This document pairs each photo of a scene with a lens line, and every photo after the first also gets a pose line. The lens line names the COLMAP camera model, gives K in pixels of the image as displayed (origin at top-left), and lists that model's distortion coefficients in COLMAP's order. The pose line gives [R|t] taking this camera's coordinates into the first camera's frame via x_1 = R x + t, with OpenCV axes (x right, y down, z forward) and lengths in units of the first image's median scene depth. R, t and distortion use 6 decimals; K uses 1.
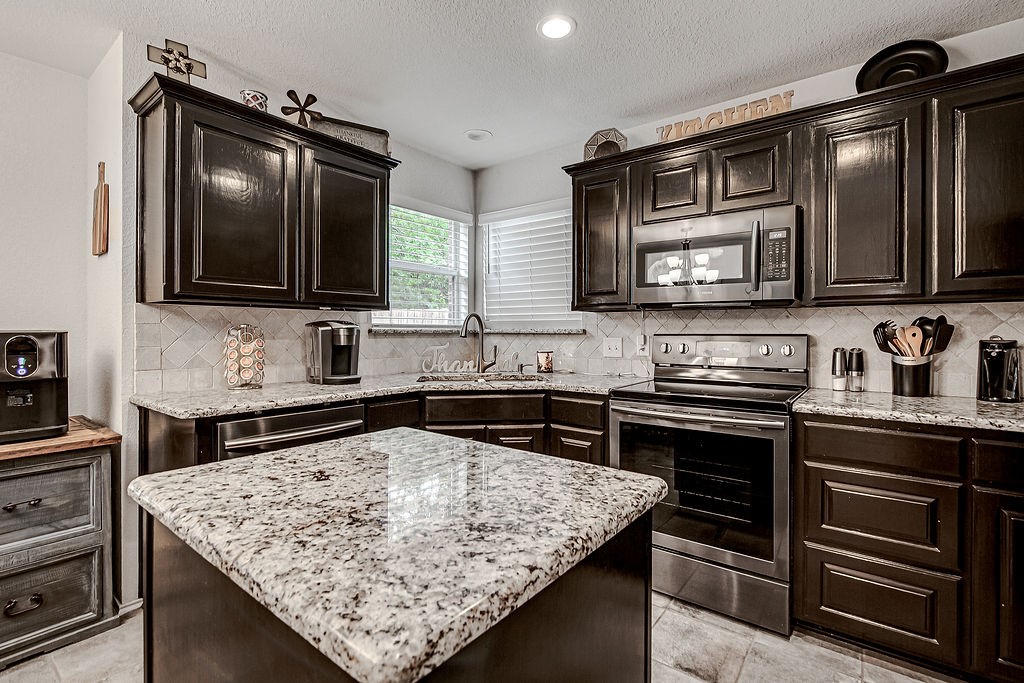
lens RADIAL K [[467.1, 0, 512.5], [0, 467.1, 331.9], [0, 0, 1]] dist [-0.003514, -0.000305]
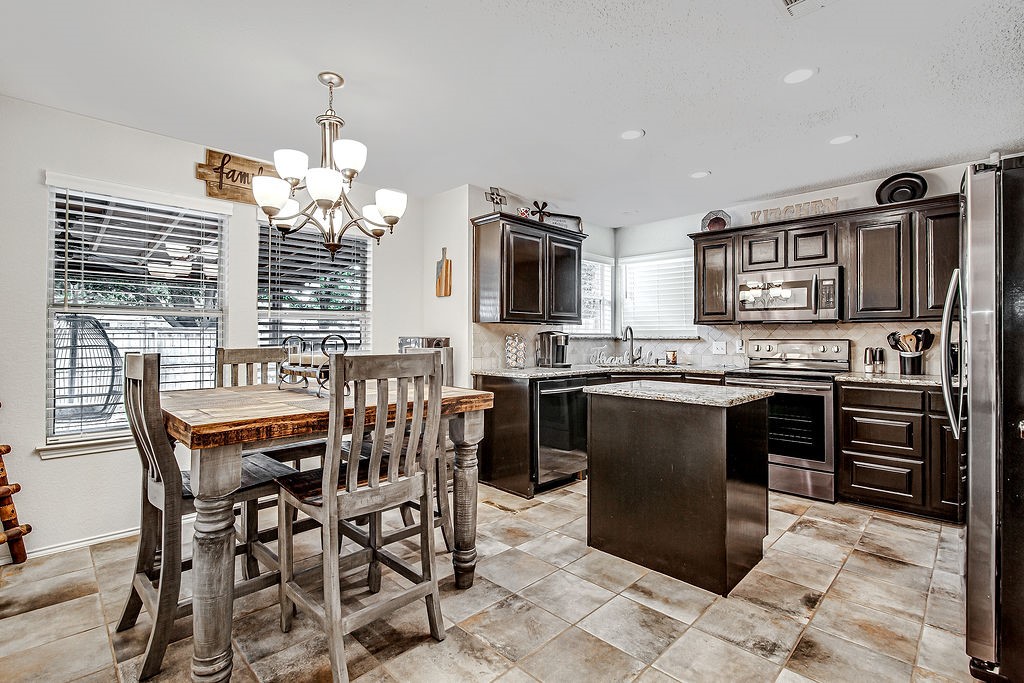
lens RADIAL K [[467.1, 0, 512.5], [0, 467.1, 331.9], [0, 0, 1]] dist [-0.003514, -0.000305]
pose [[0.993051, -0.000324, -0.117681, -0.376904], [-0.001258, 0.999910, -0.013375, 0.002192], [0.117675, 0.013430, 0.992961, -0.821412]]
